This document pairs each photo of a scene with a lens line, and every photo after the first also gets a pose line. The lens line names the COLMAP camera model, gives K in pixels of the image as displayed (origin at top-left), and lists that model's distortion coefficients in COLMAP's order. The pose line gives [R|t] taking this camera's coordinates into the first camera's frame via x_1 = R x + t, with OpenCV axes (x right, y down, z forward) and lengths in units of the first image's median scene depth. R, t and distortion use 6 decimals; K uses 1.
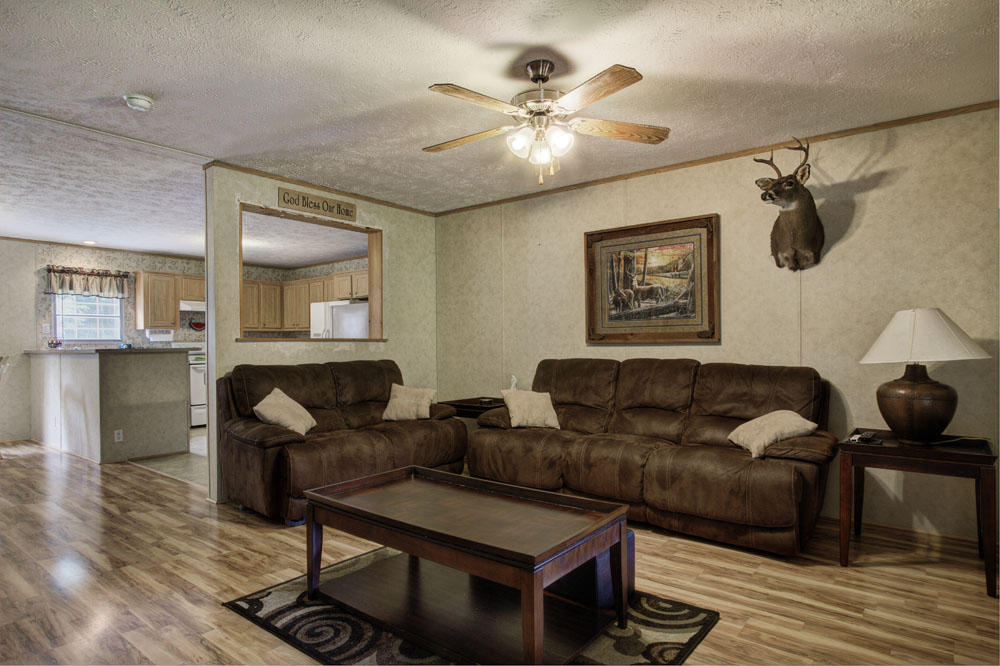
lens RADIAL K [[565.8, 0, 493.5], [0, 565.8, 353.3], [0, 0, 1]] dist [-0.002114, -0.000288]
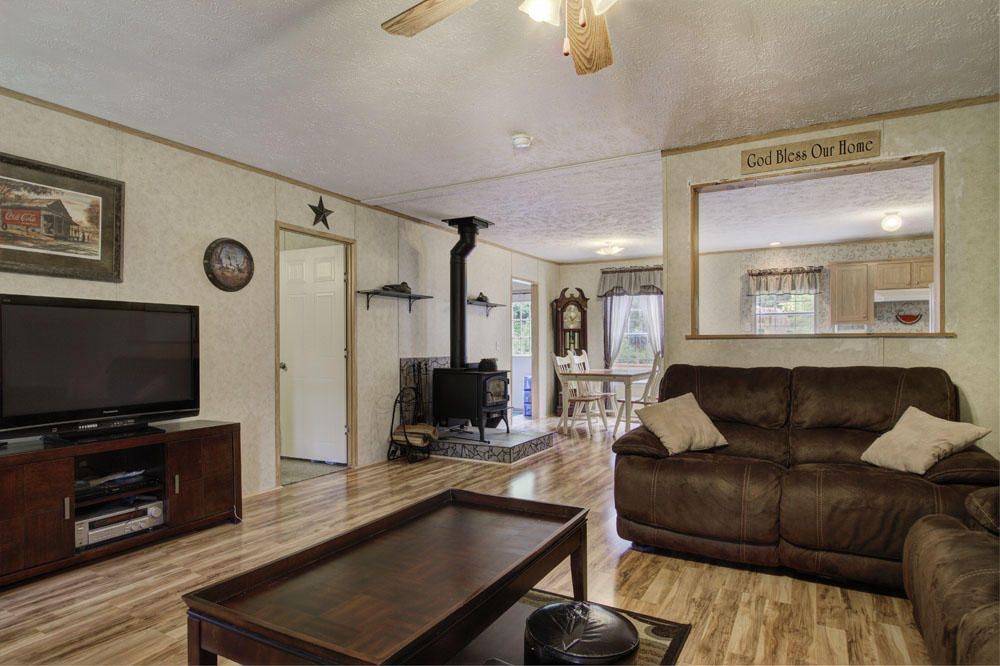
lens RADIAL K [[565.8, 0, 496.6], [0, 565.8, 341.4], [0, 0, 1]] dist [-0.002114, -0.000288]
pose [[0.174407, 0.000721, -0.984673, 0.218505], [-0.013895, 0.999902, -0.001729, -0.006080], [0.984576, 0.013984, 0.174400, 0.300446]]
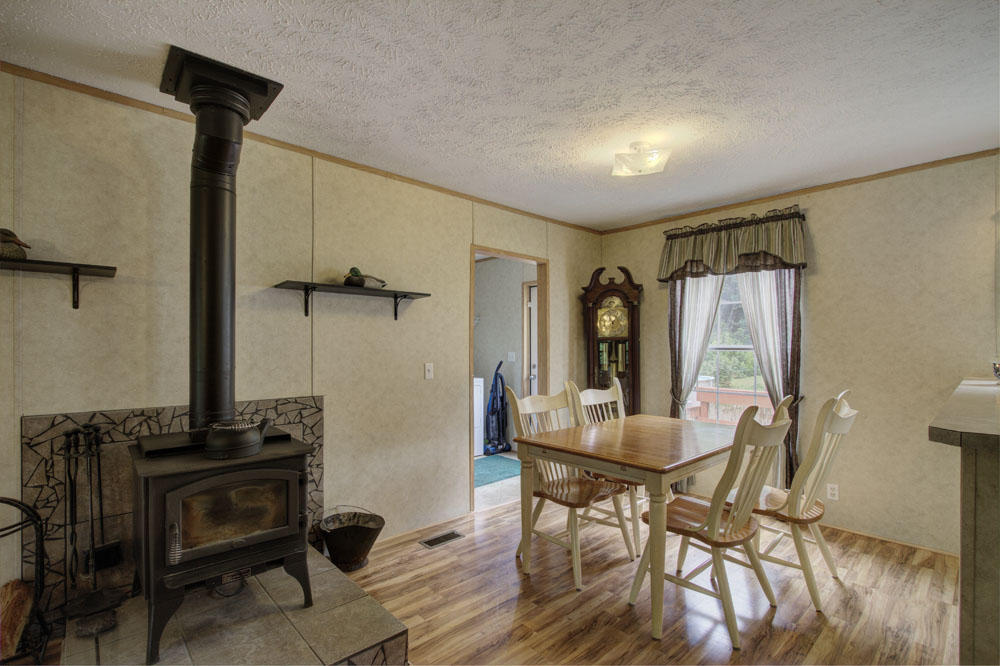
lens RADIAL K [[457.9, 0, 493.4], [0, 457.9, 348.3], [0, 0, 1]] dist [-0.018019, 0.001364]
pose [[-0.152398, 0.009084, -0.988277, -0.354034], [-0.016374, 0.999797, 0.011715, -0.028310], [0.988184, 0.017967, -0.152219, 0.609400]]
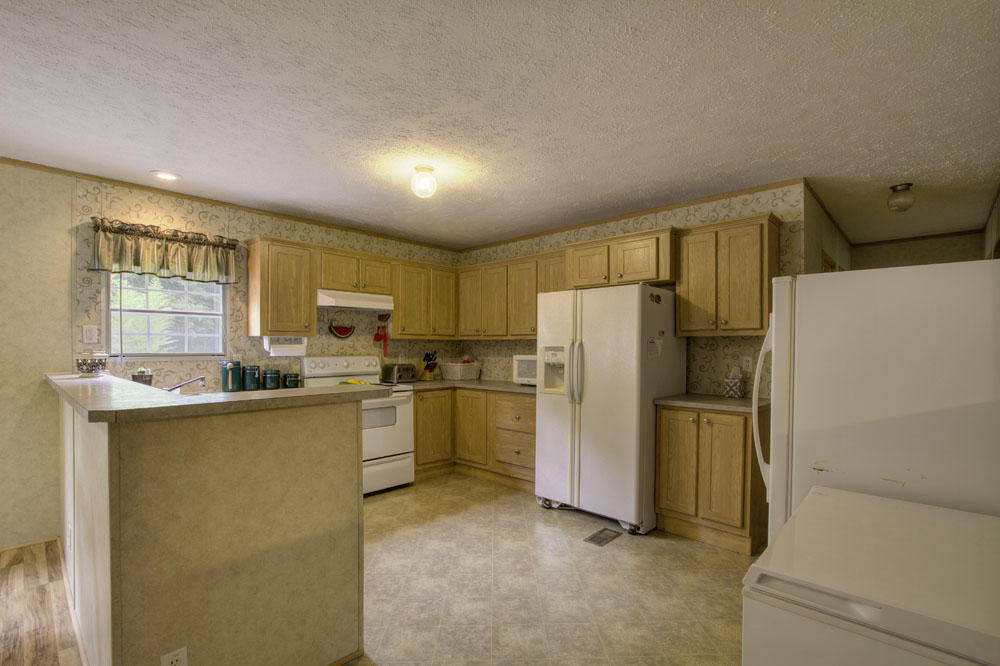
lens RADIAL K [[457.9, 0, 503.0], [0, 457.9, 356.3], [0, 0, 1]] dist [-0.018019, 0.001364]
pose [[0.997065, 0.012695, -0.075497, -0.344122], [-0.012337, 0.999910, 0.005208, -0.028409], [0.075557, -0.004261, 0.997132, 0.568784]]
